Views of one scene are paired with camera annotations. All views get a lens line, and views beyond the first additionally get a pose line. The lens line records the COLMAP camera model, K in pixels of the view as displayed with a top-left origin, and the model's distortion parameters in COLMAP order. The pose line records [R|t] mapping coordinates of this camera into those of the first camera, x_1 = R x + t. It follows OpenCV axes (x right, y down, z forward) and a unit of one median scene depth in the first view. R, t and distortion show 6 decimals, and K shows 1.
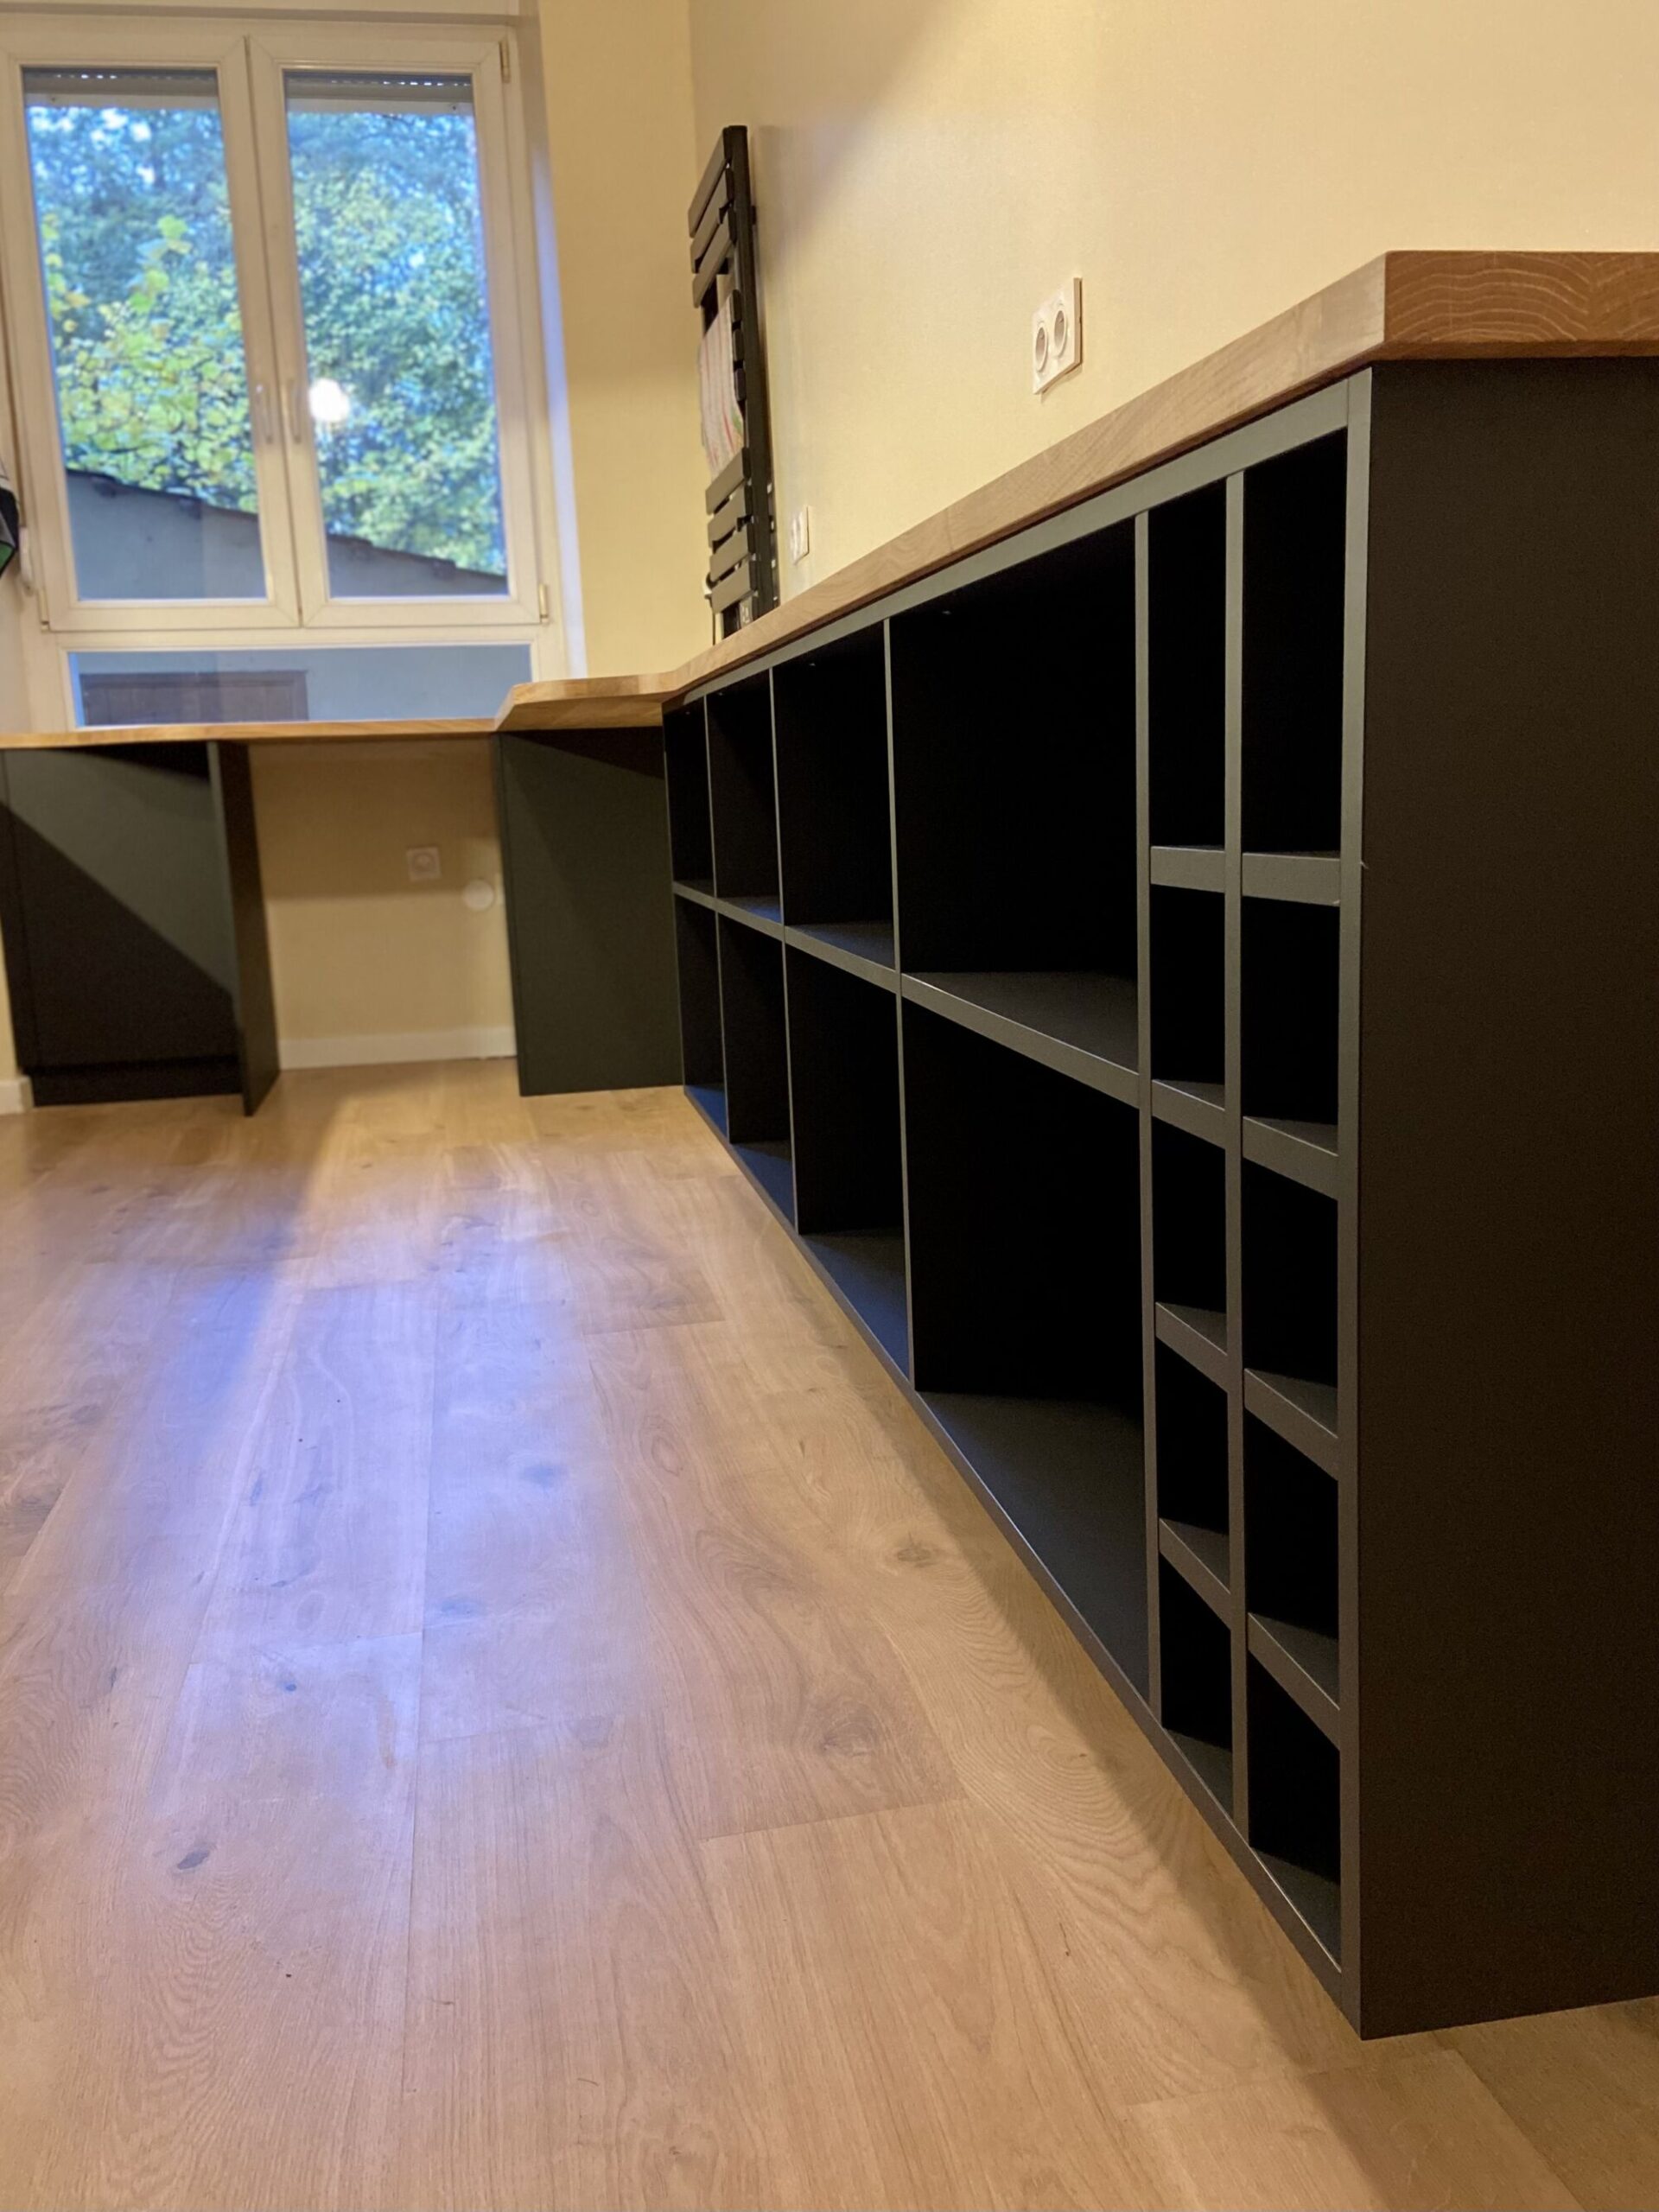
lens RADIAL K [[1874.1, 0, 829.5], [0, 1874.1, 1106.0], [0, 0, 1]] dist [0.110676, -0.137477]
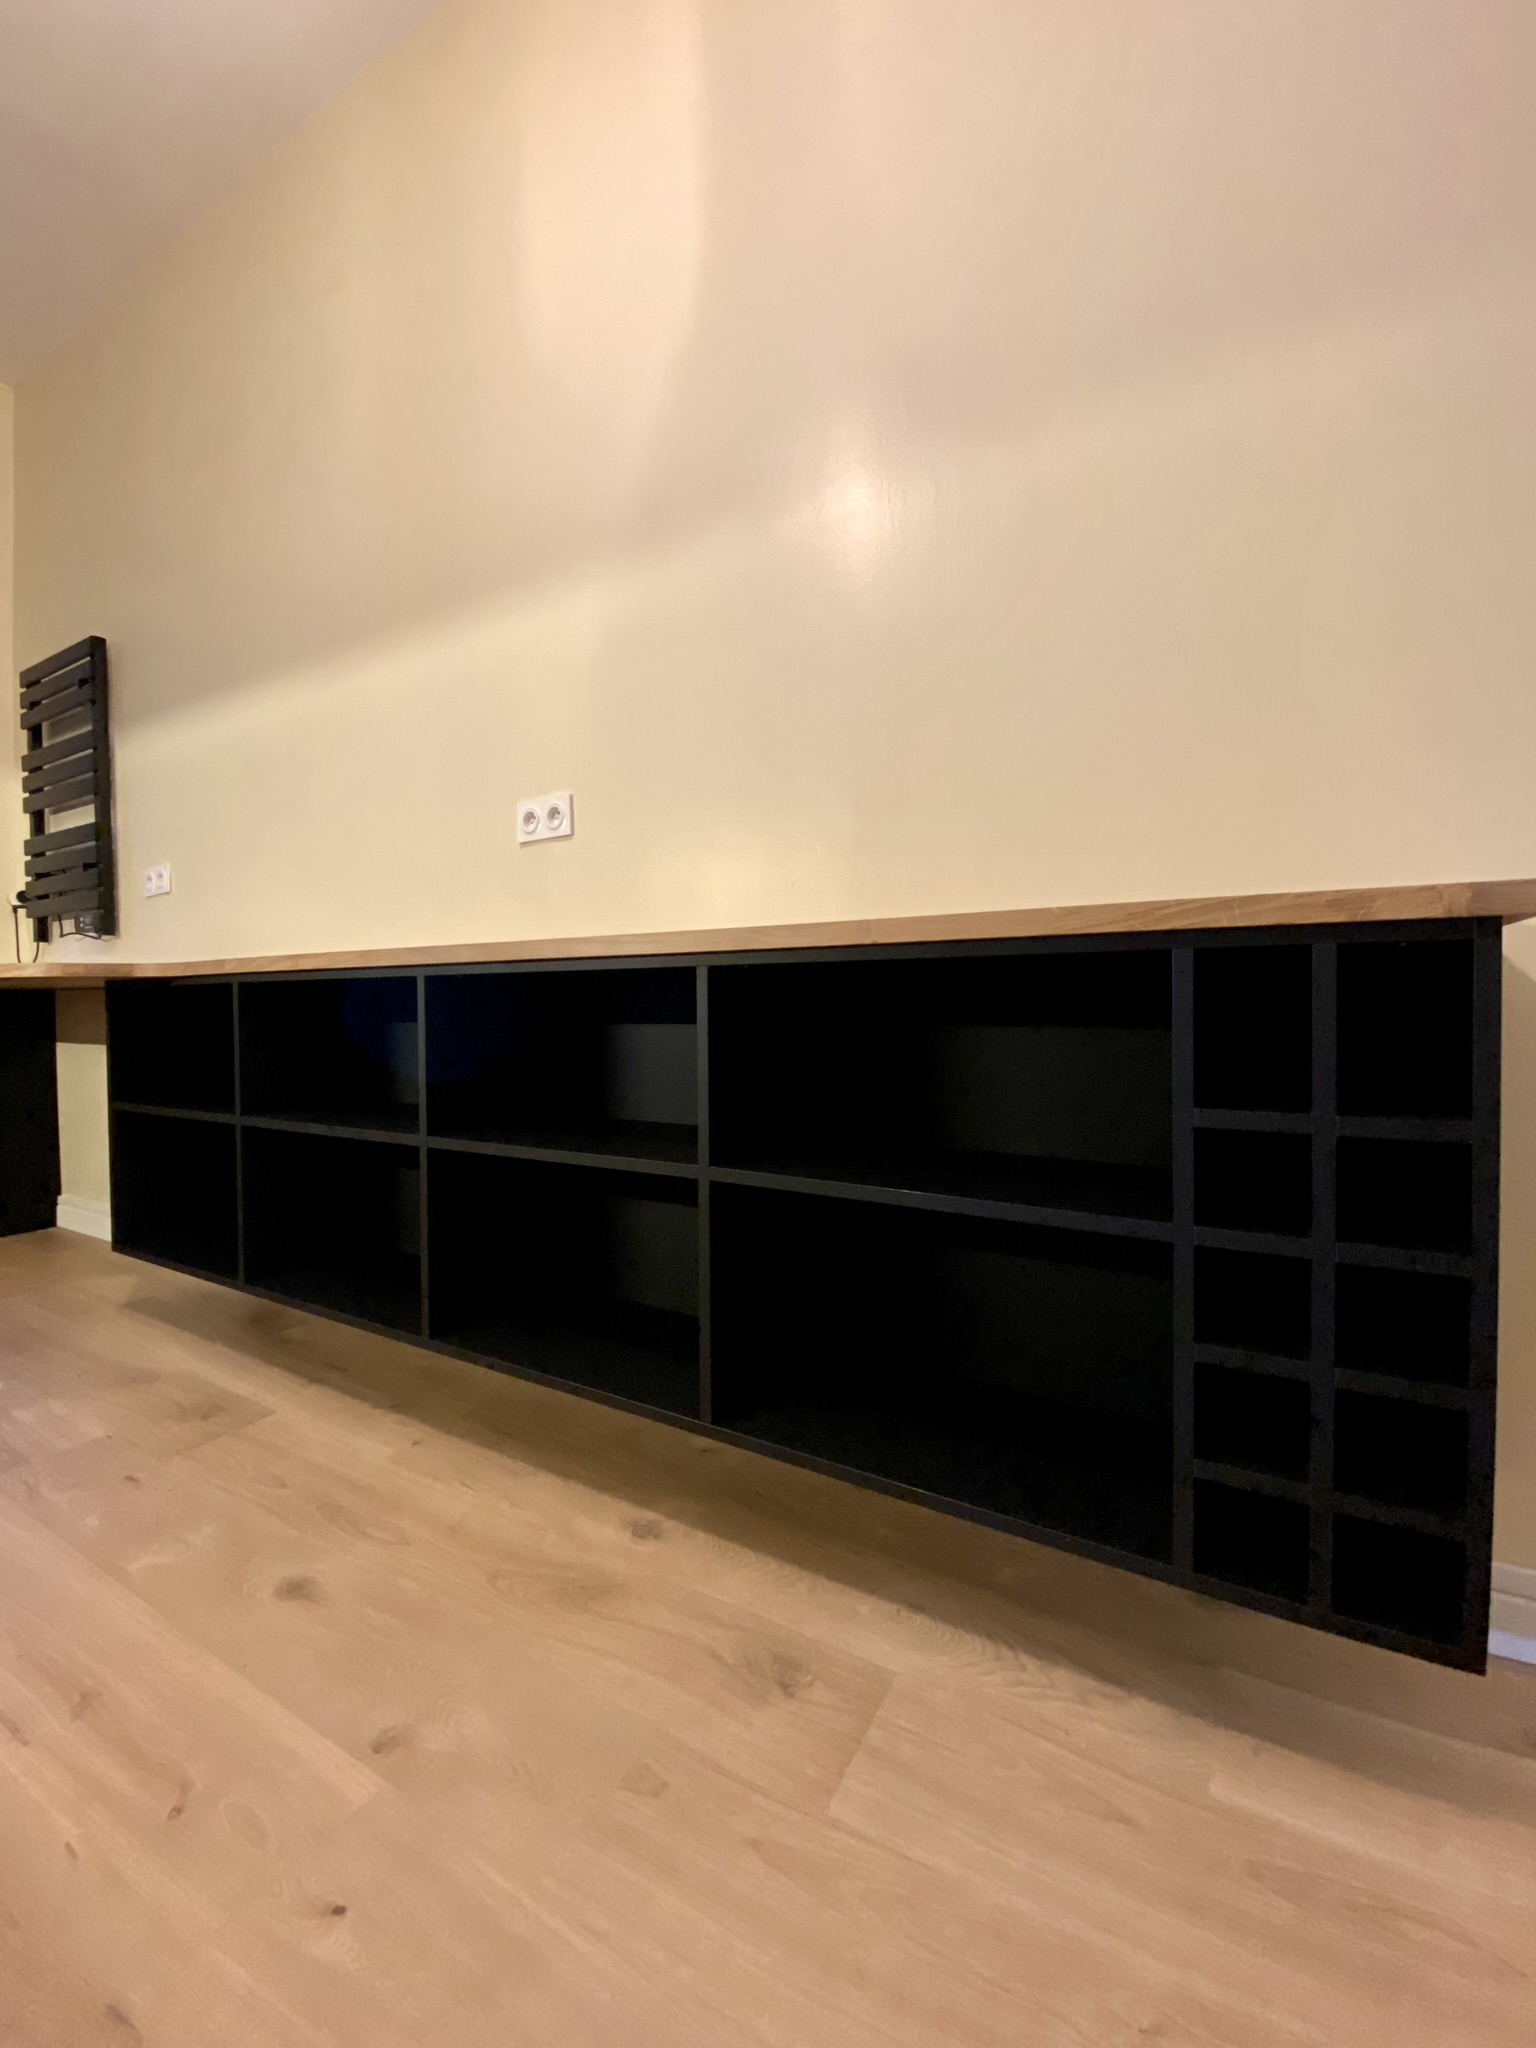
lens RADIAL K [[816.6, 0, 768.0], [0, 816.6, 1024.0], [0, 0, 1]] dist [0.010024, -0.015384]
pose [[0.661092, 0.023149, 0.749948, -0.347421], [0.106390, 0.986533, -0.124237, -0.074205], [-0.742724, 0.161919, 0.649726, 0.336178]]
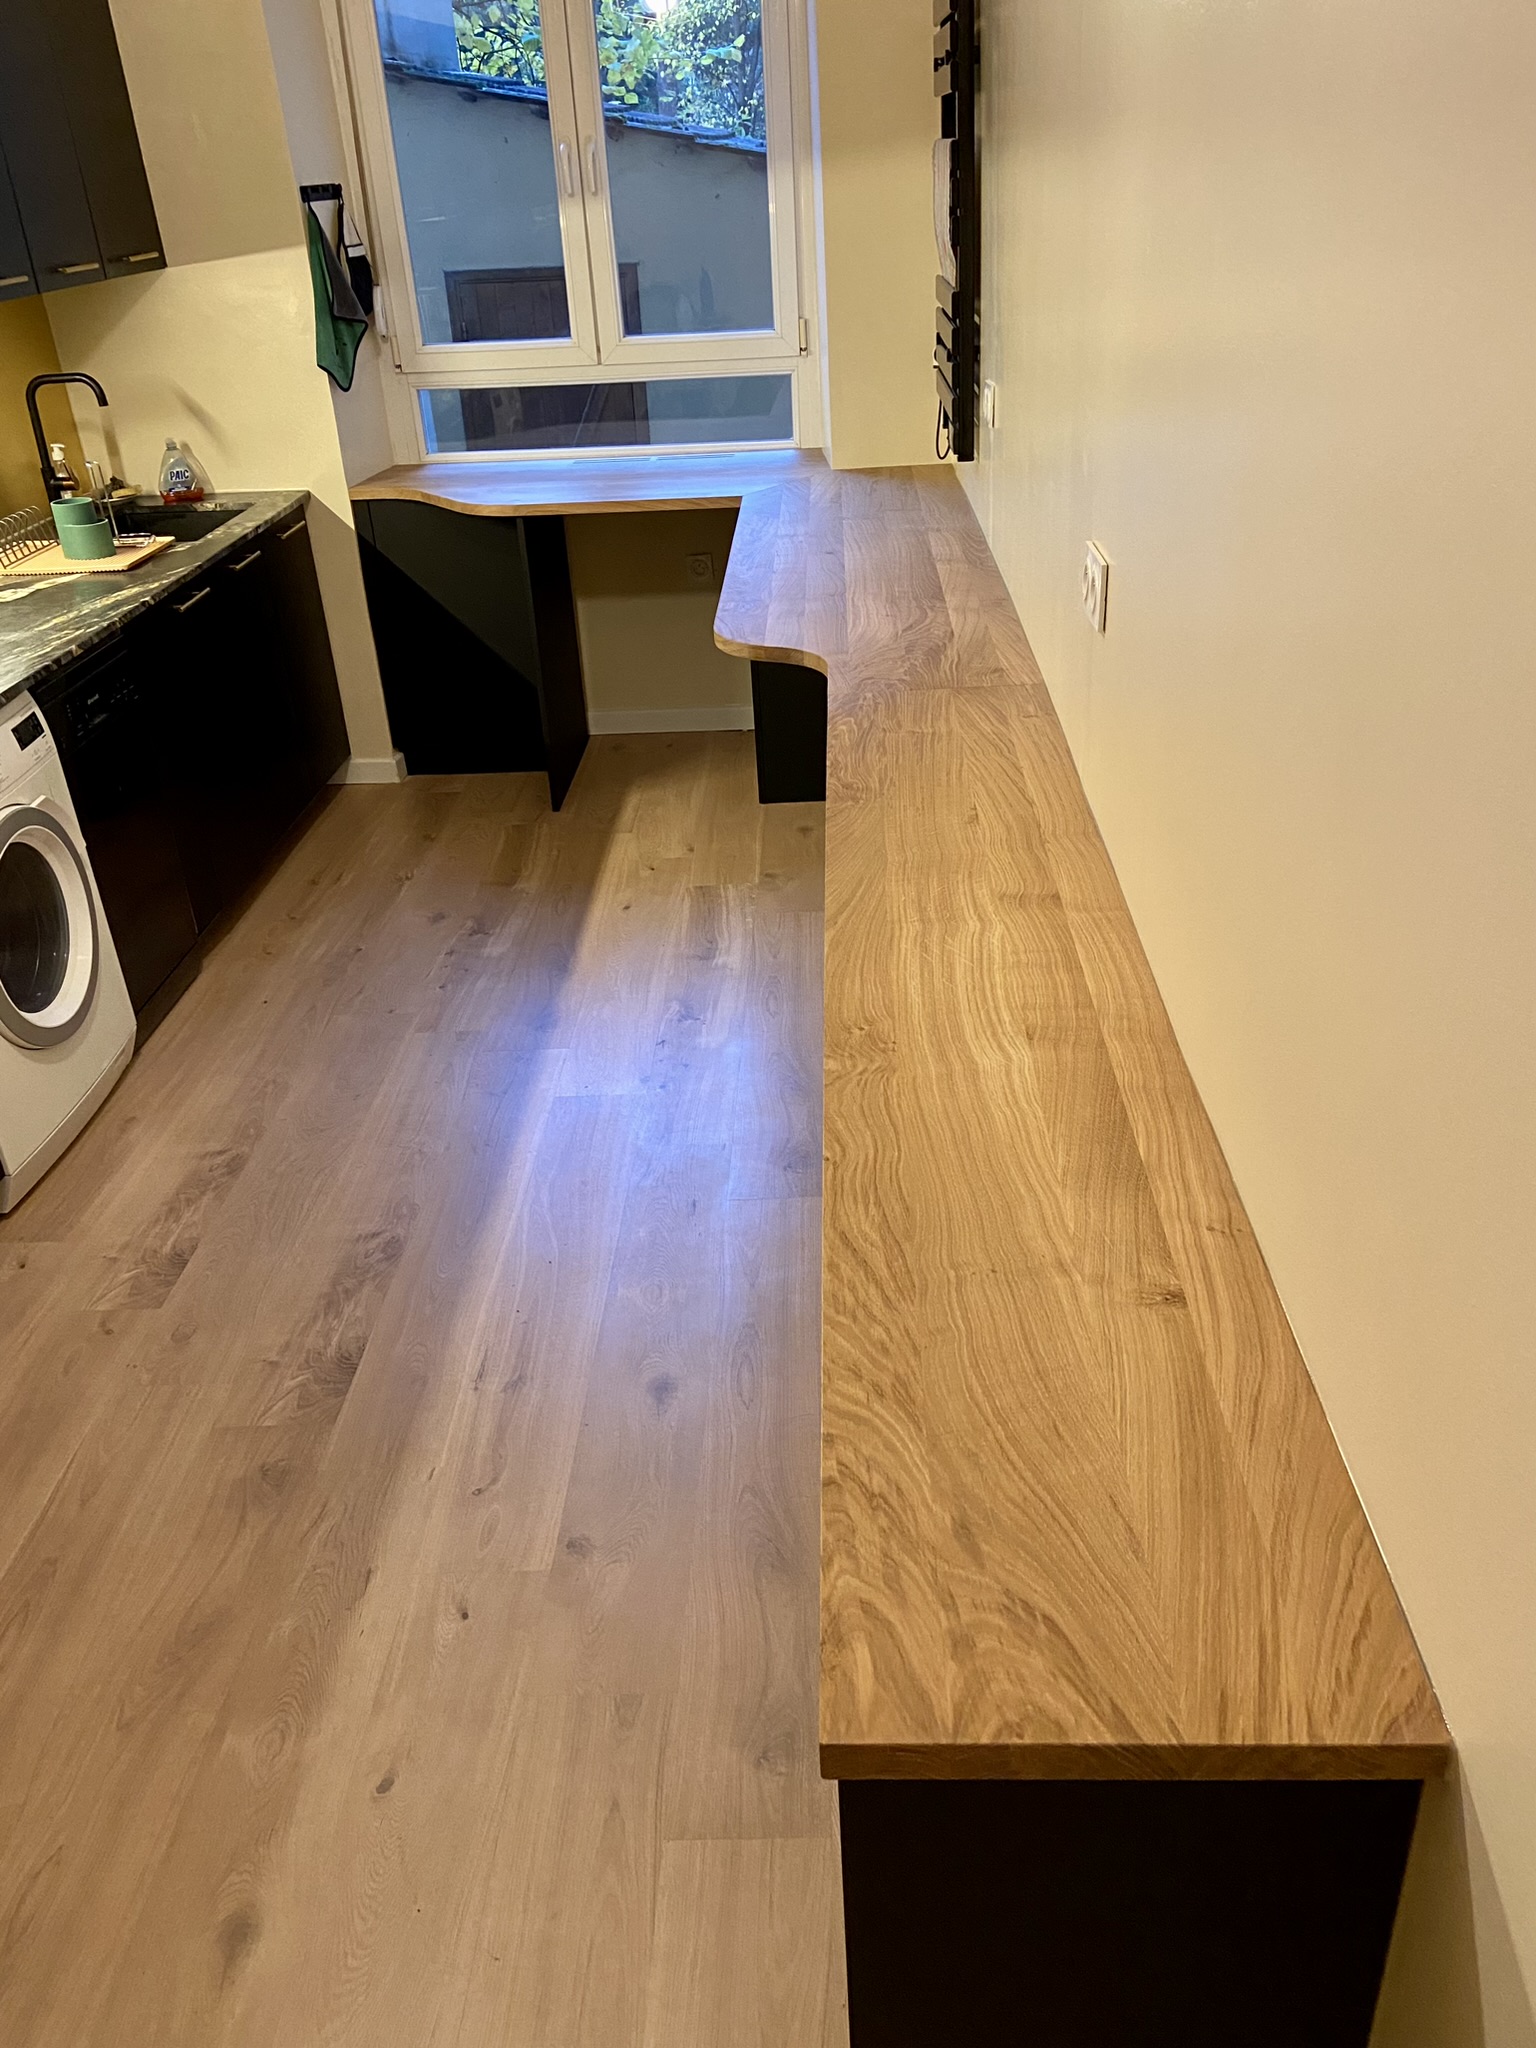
lens RADIAL K [[1558.3, 0, 768.0], [0, 1558.3, 1024.0], [0, 0, 1]] dist [0.123638, -0.160685]
pose [[0.975402, 0.097198, -0.197848, 0.139638], [-0.028438, 0.945522, 0.324315, -0.458308], [0.218592, -0.310711, 0.925028, -0.029450]]
